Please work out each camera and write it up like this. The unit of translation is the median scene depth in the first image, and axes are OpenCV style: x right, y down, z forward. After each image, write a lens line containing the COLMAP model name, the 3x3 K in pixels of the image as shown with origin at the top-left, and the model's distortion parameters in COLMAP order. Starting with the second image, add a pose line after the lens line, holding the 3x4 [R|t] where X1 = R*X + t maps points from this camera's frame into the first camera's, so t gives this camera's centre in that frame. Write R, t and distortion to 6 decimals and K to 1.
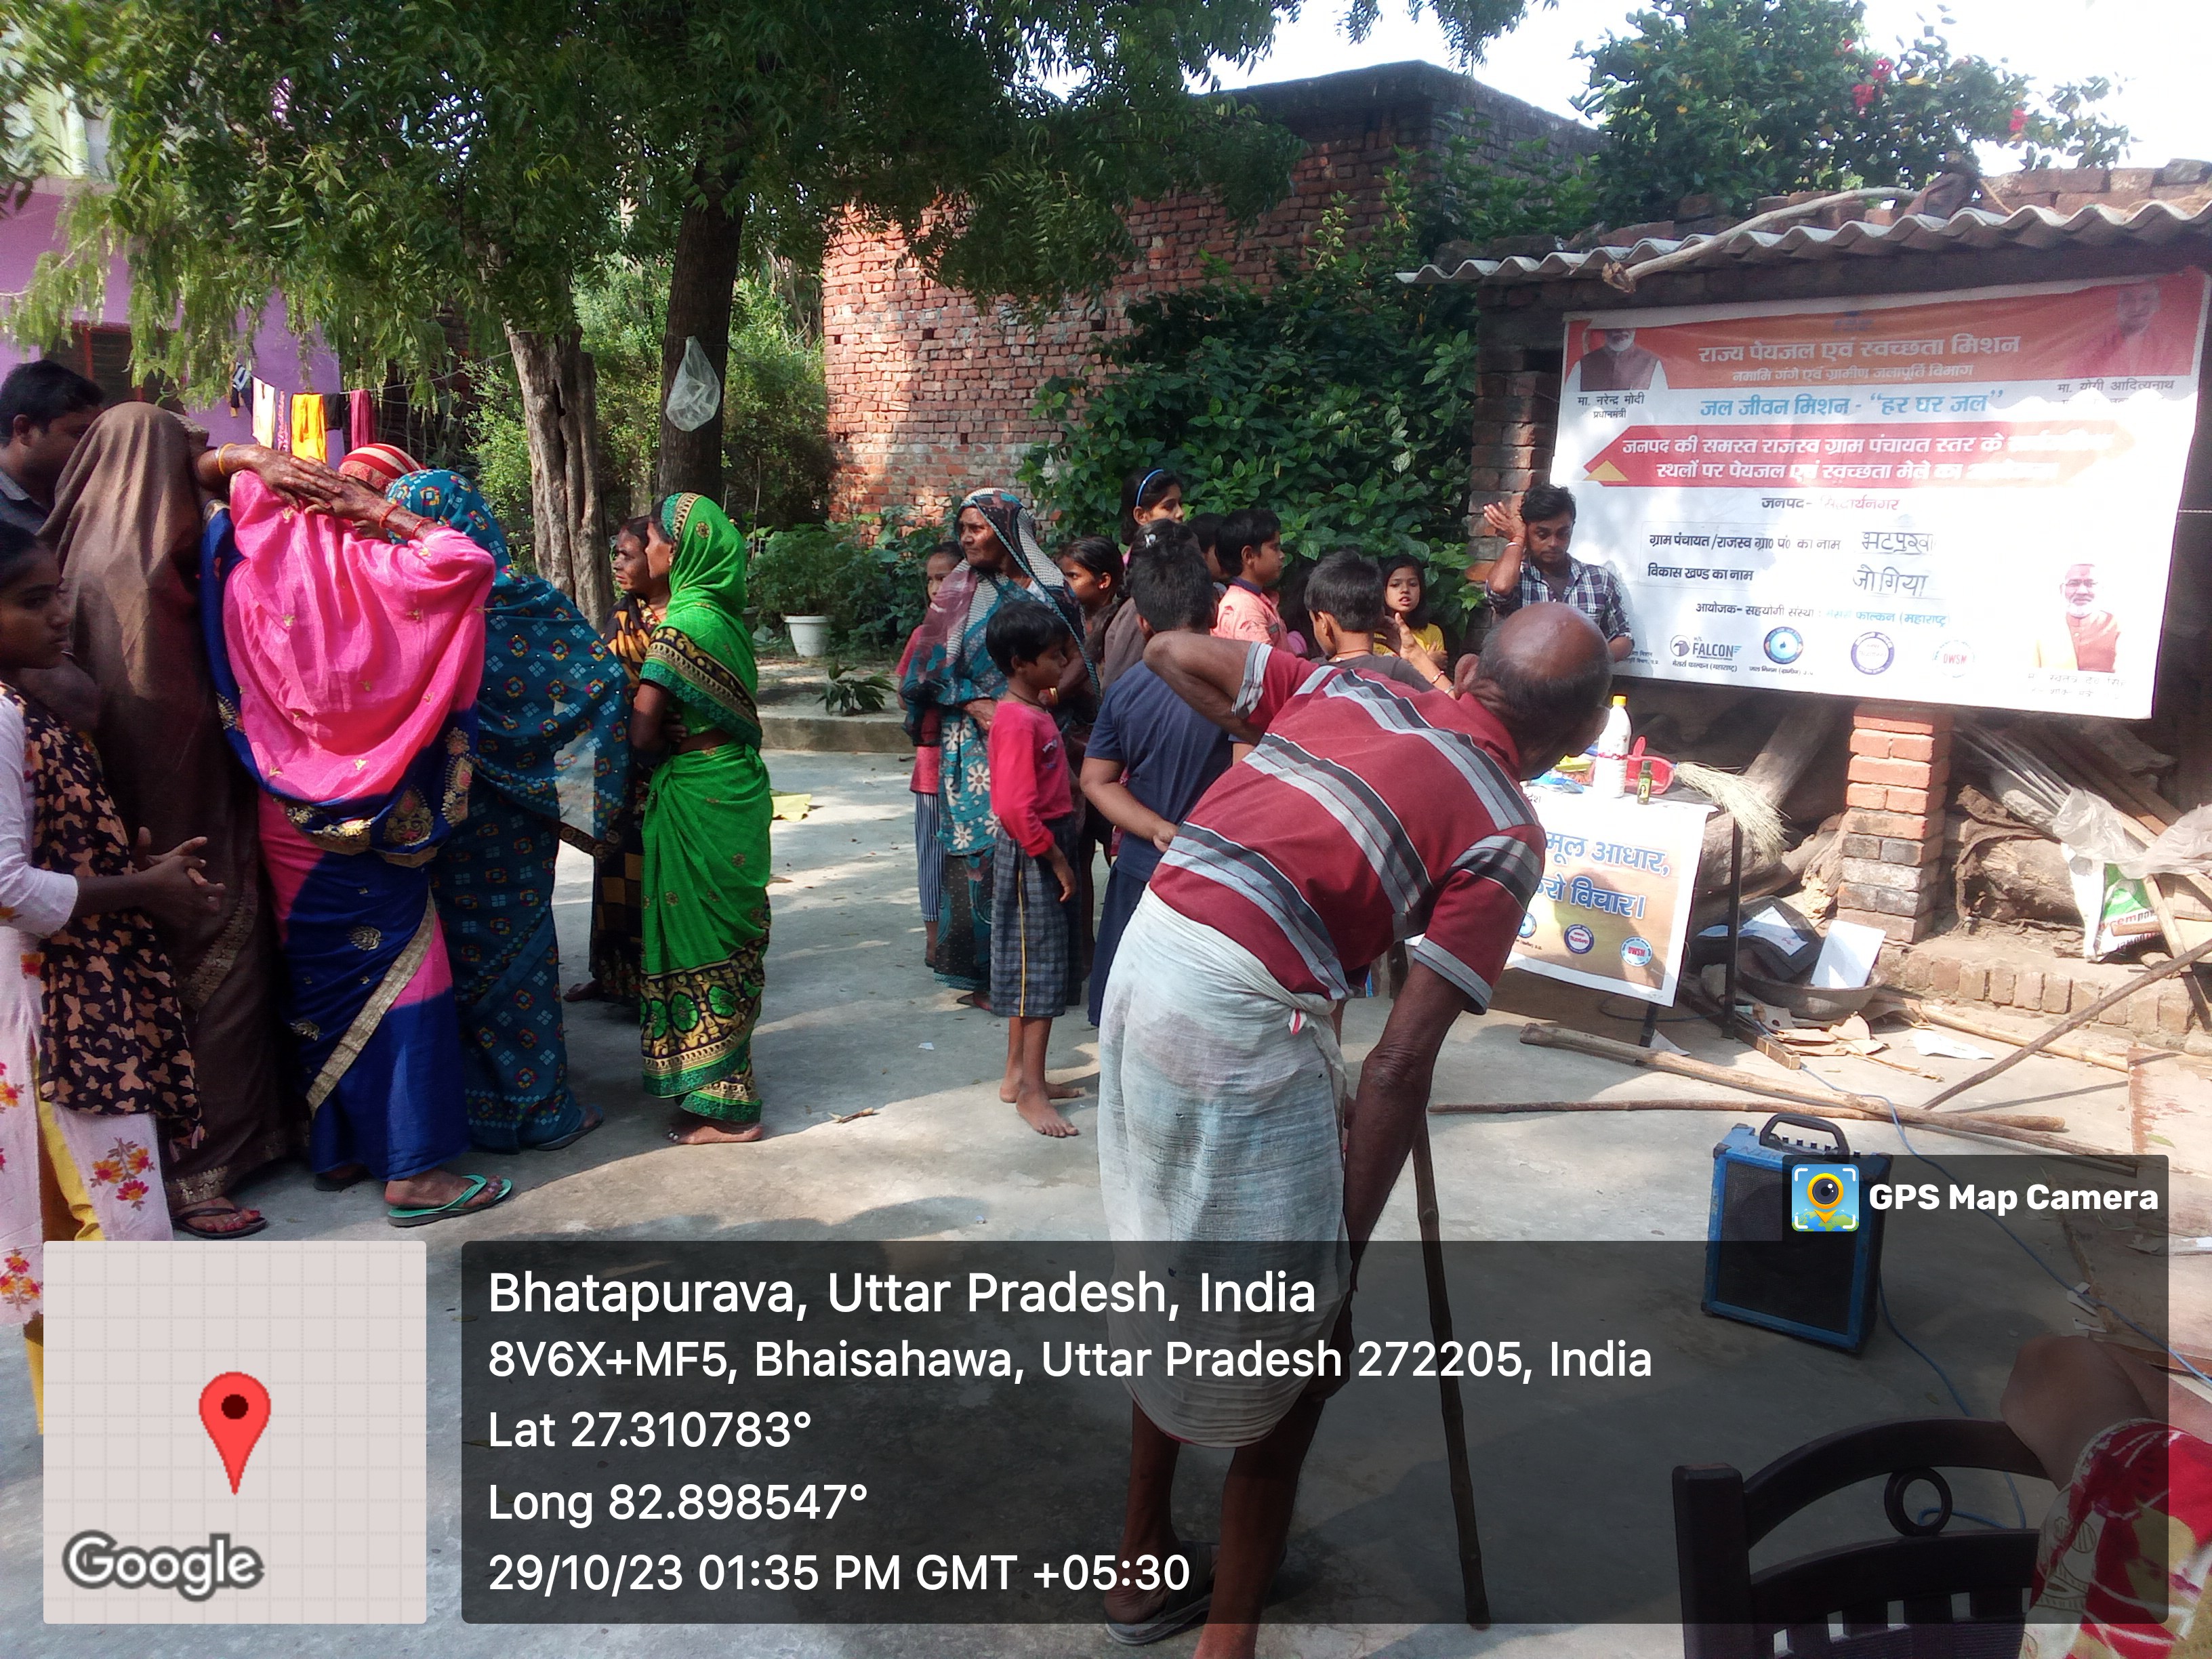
lens RADIAL K [[1828.2, 0, 1098.9], [0, 1828.2, 845.8], [0, 0, 1]] dist [0.087634, -0.137449]
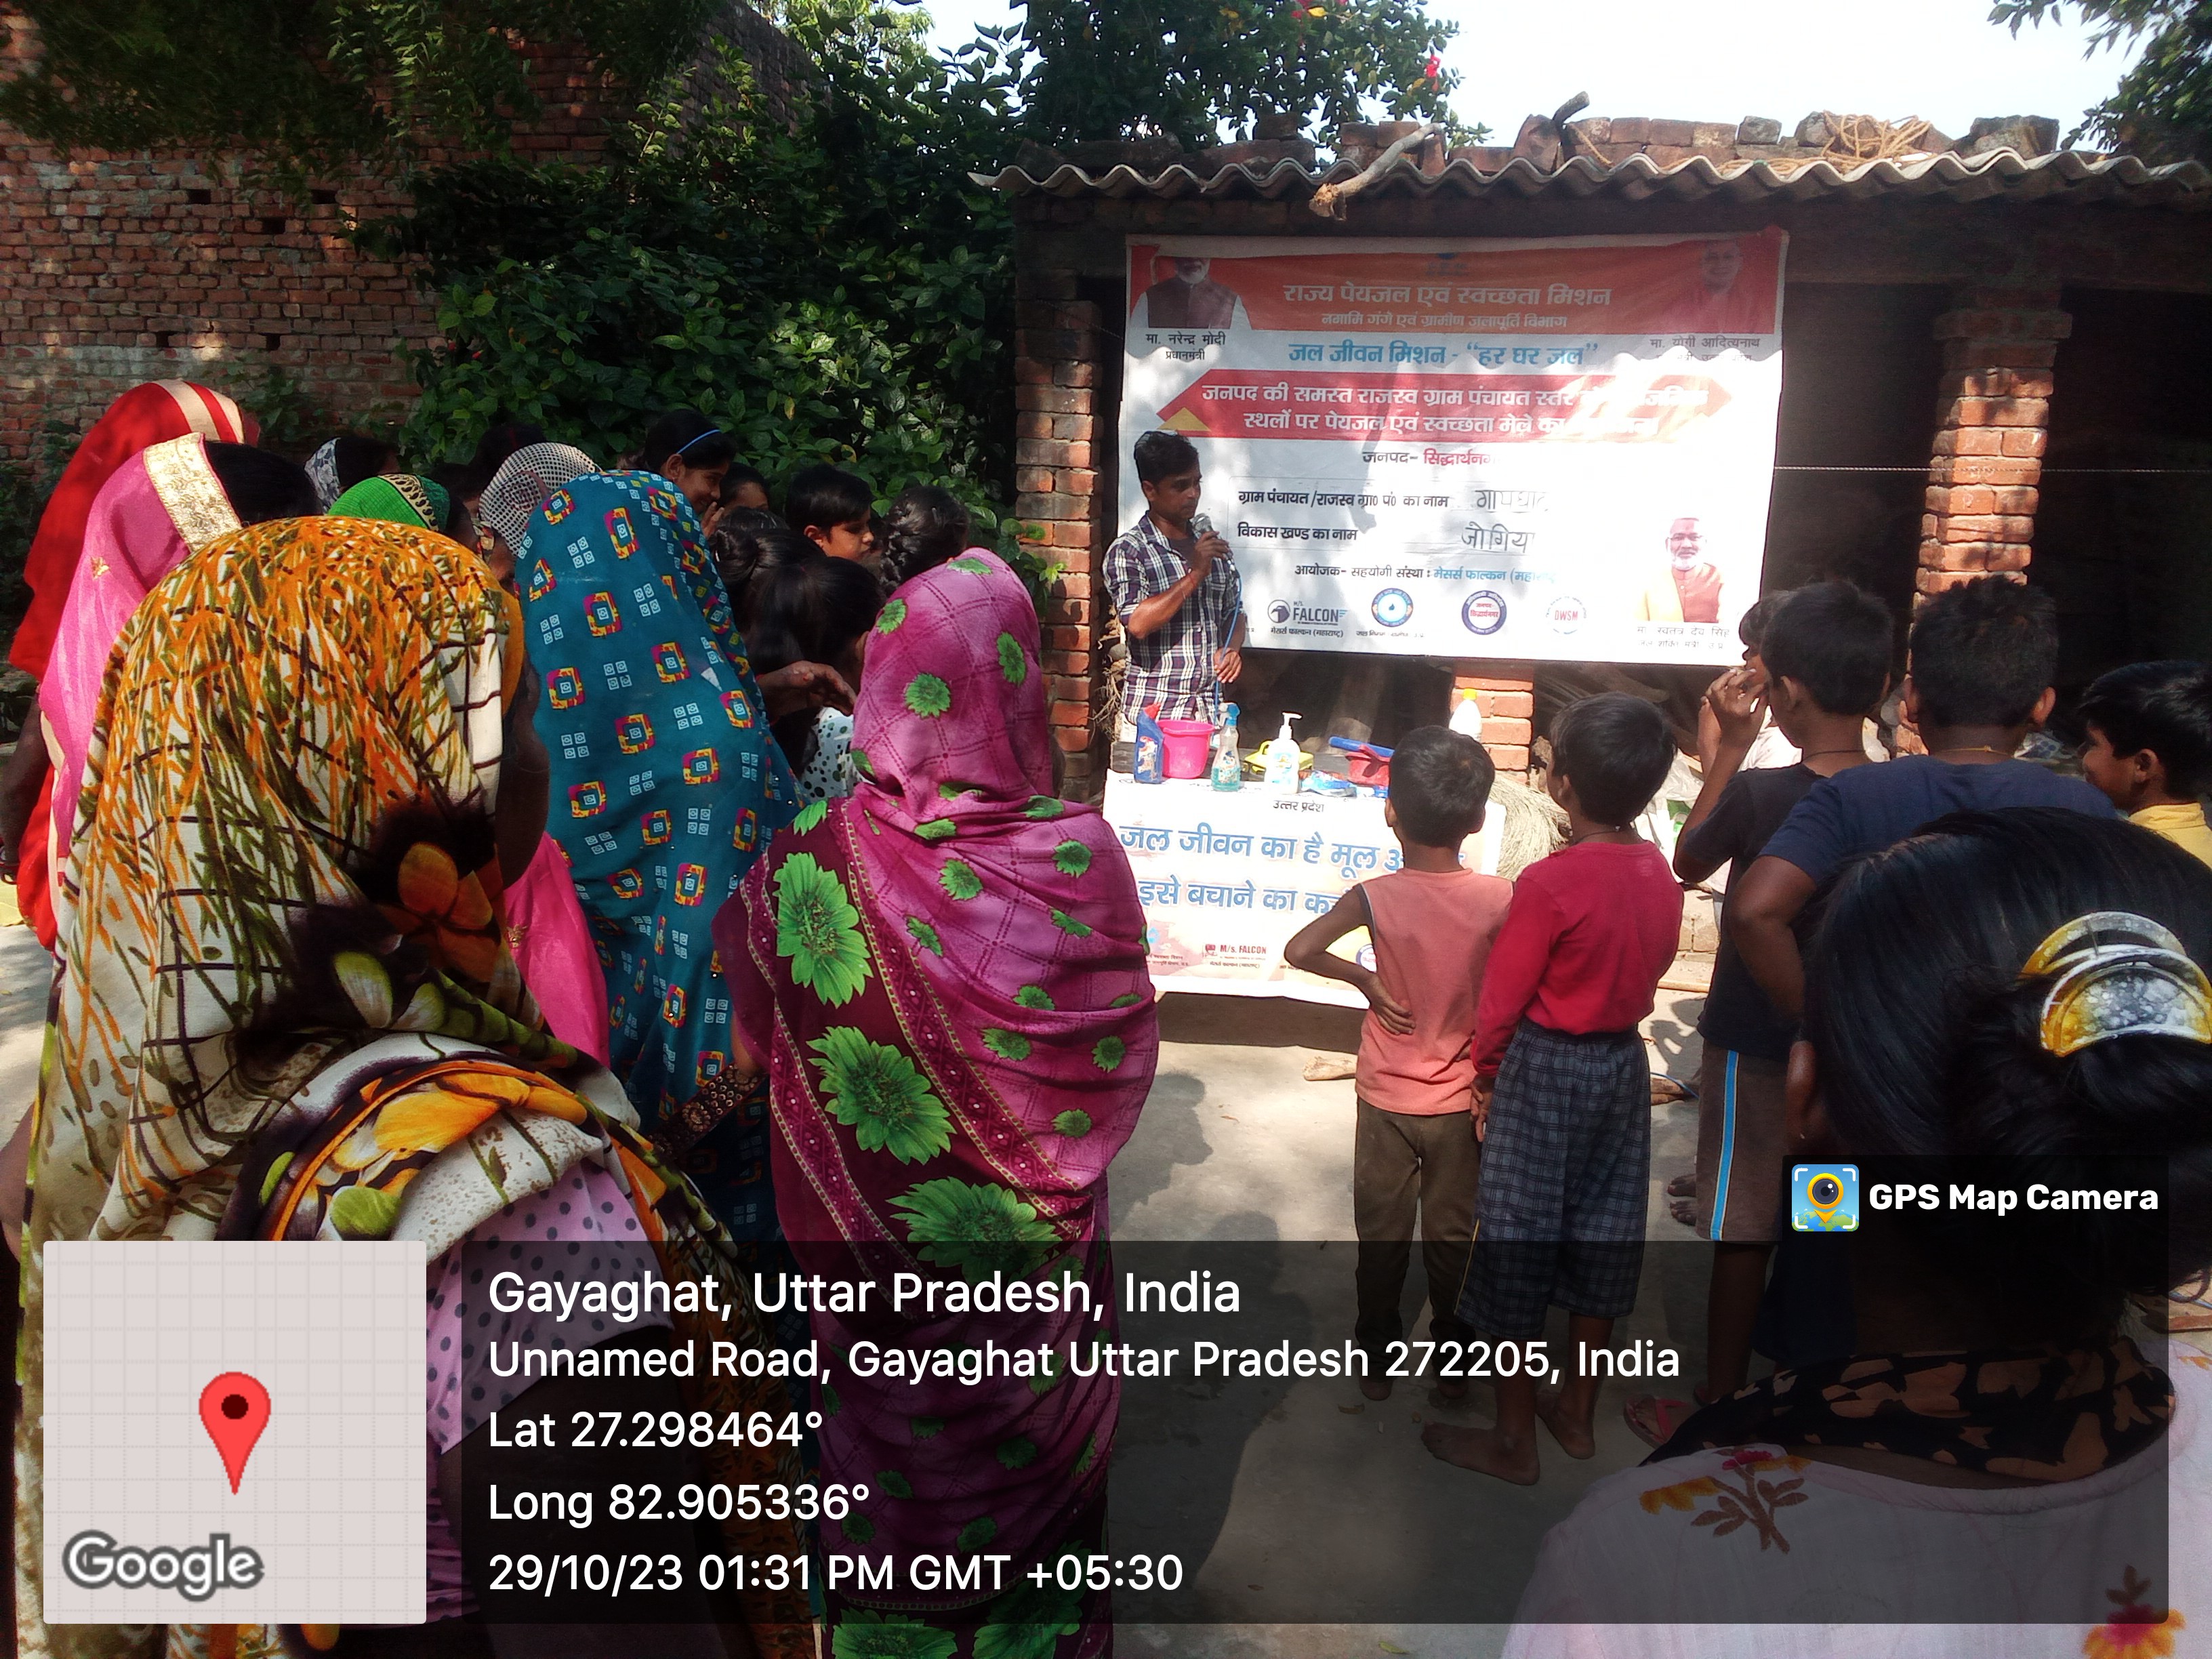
lens RADIAL K [[1828.2, 0, 1123.6], [0, 1828.2, 832.5], [0, 0, 1]] dist [0.087634, -0.137449]
pose [[0.833225, -0.119956, 0.539765, -0.269933], [0.097192, 0.992759, 0.070595, -0.073455], [-0.544325, -0.006361, 0.838851, 0.280760]]
